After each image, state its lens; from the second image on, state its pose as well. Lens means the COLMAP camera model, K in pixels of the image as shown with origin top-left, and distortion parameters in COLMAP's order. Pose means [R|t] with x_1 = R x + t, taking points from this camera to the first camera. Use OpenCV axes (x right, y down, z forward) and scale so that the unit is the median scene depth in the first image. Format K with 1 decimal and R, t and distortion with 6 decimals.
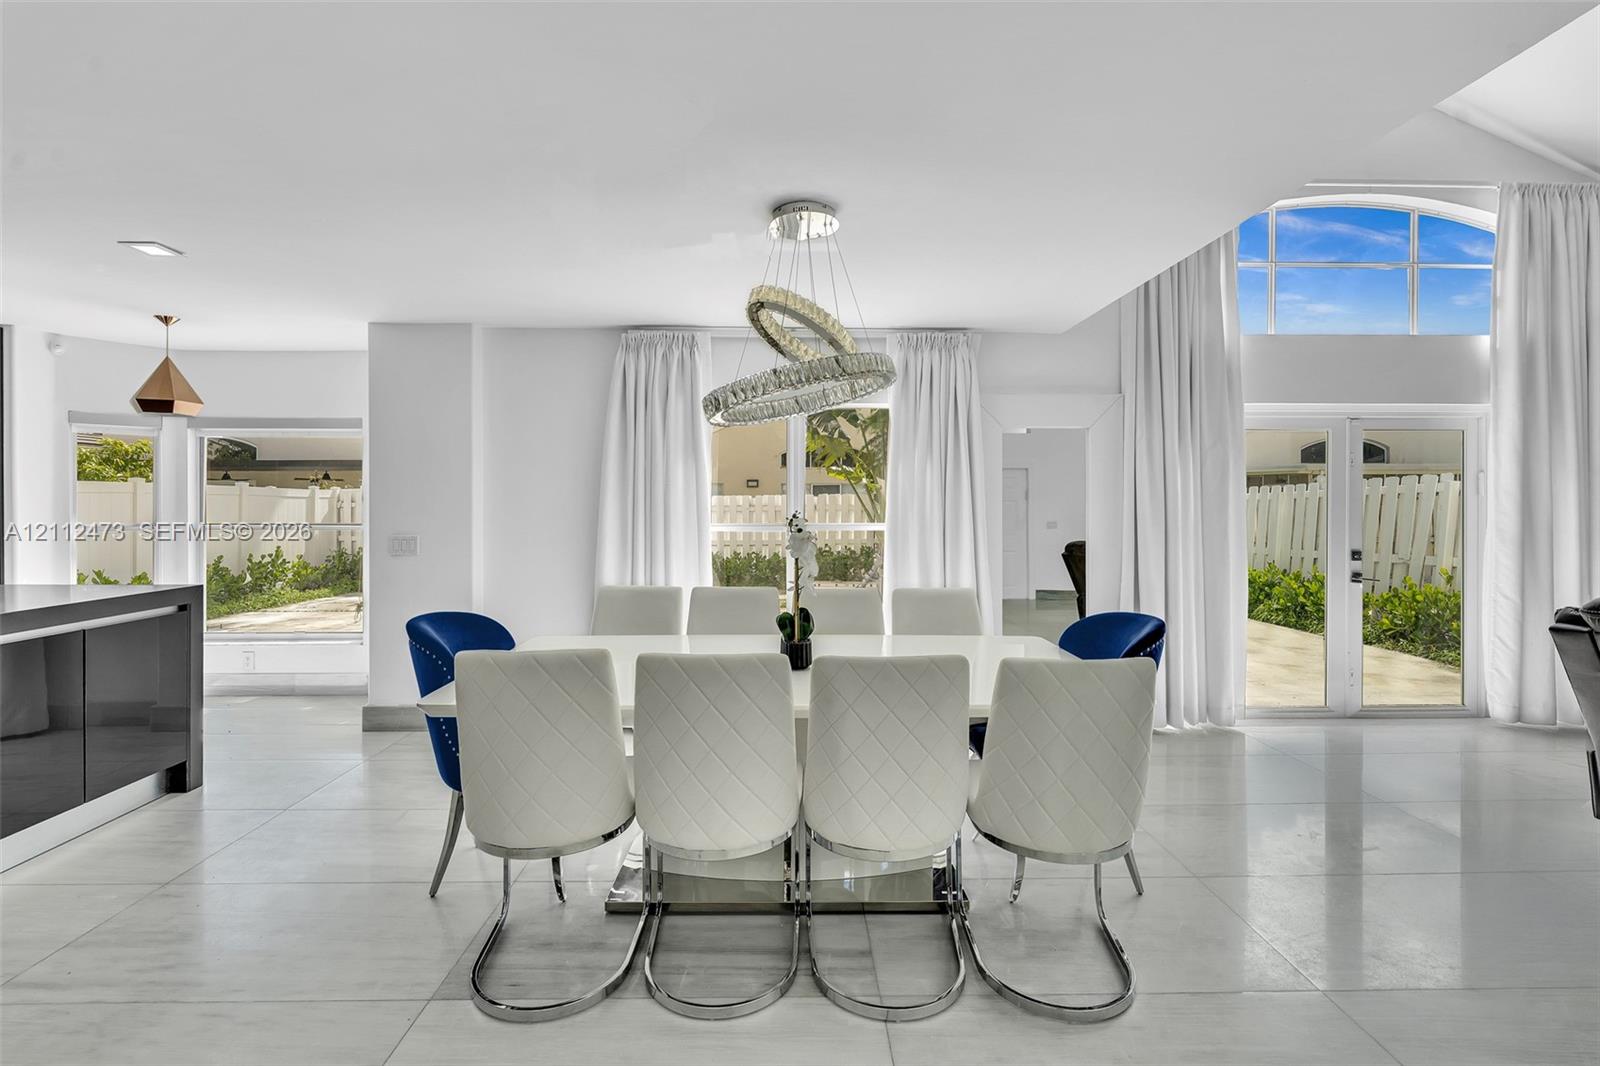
lens RADIAL K [[723.6, 0, 796.5], [0, 723.6, 505.3], [0, 0, 1]] dist [-0.003726, -0.000365]
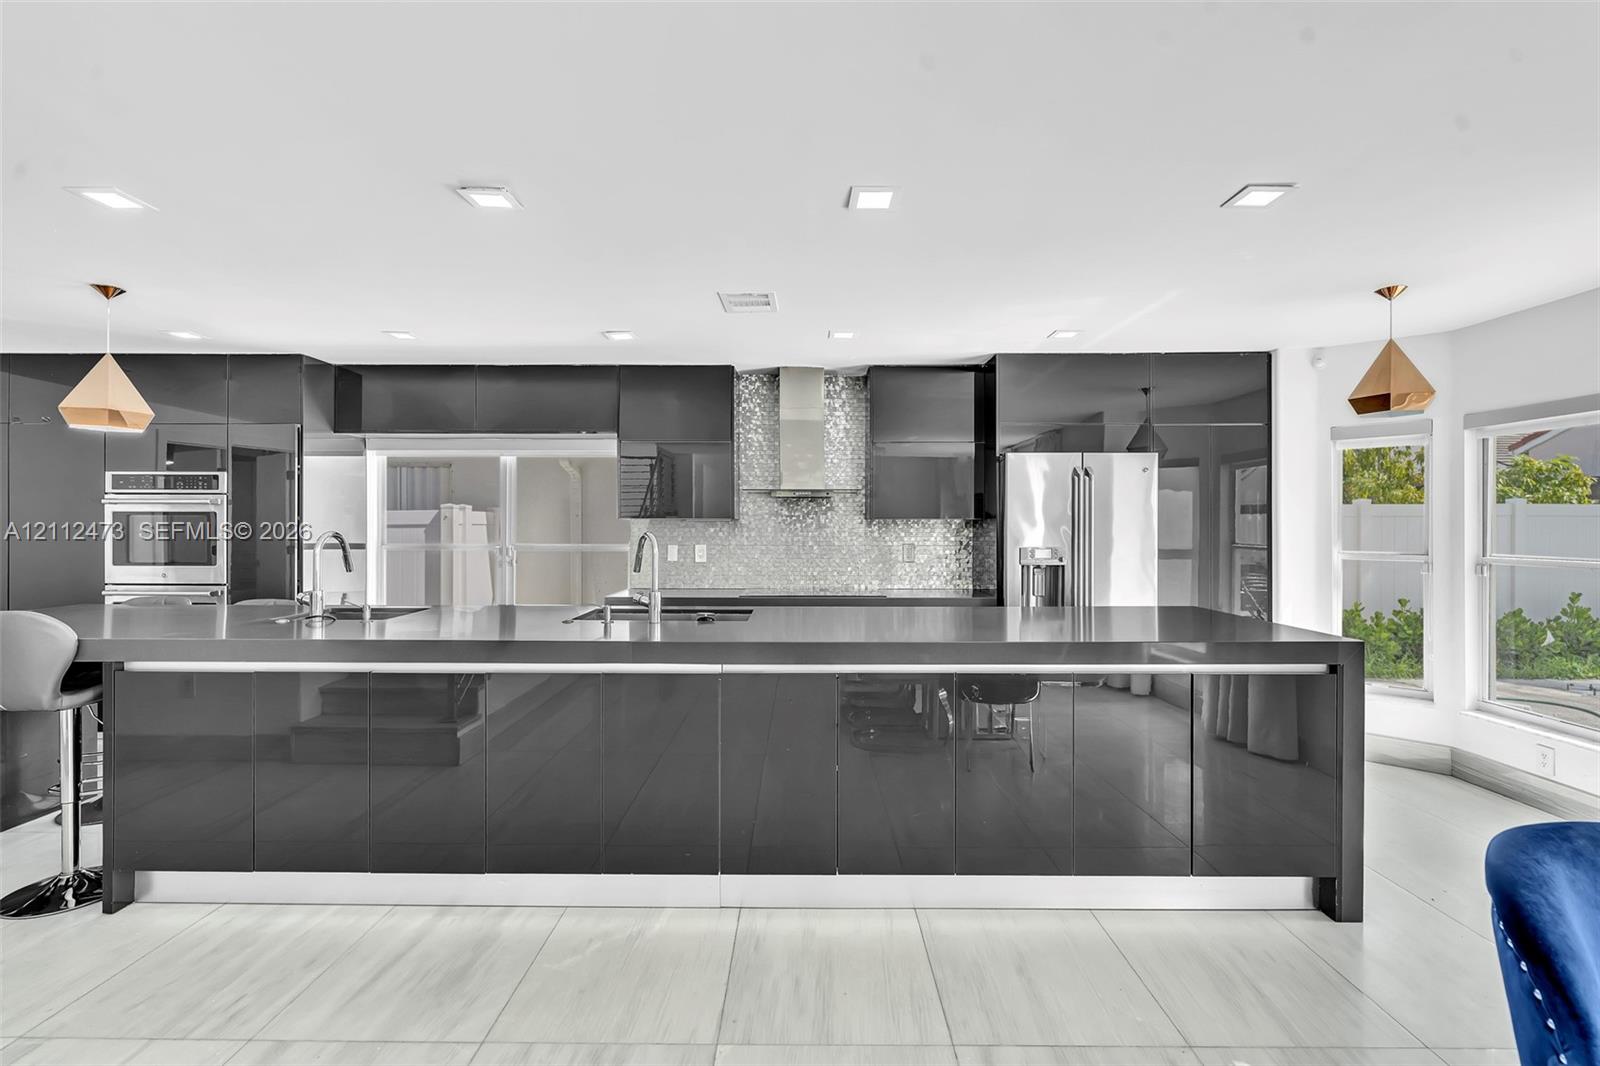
lens RADIAL K [[715.1, 0, 800.9], [0, 715.1, 527.6], [0, 0, 1]] dist [-0.004537, 0.000865]
pose [[-0.027085, 0.003059, -0.999628, -0.081556], [-0.006051, 0.999976, 0.003224, -0.001454], [0.999615, 0.006136, -0.027066, 0.365782]]
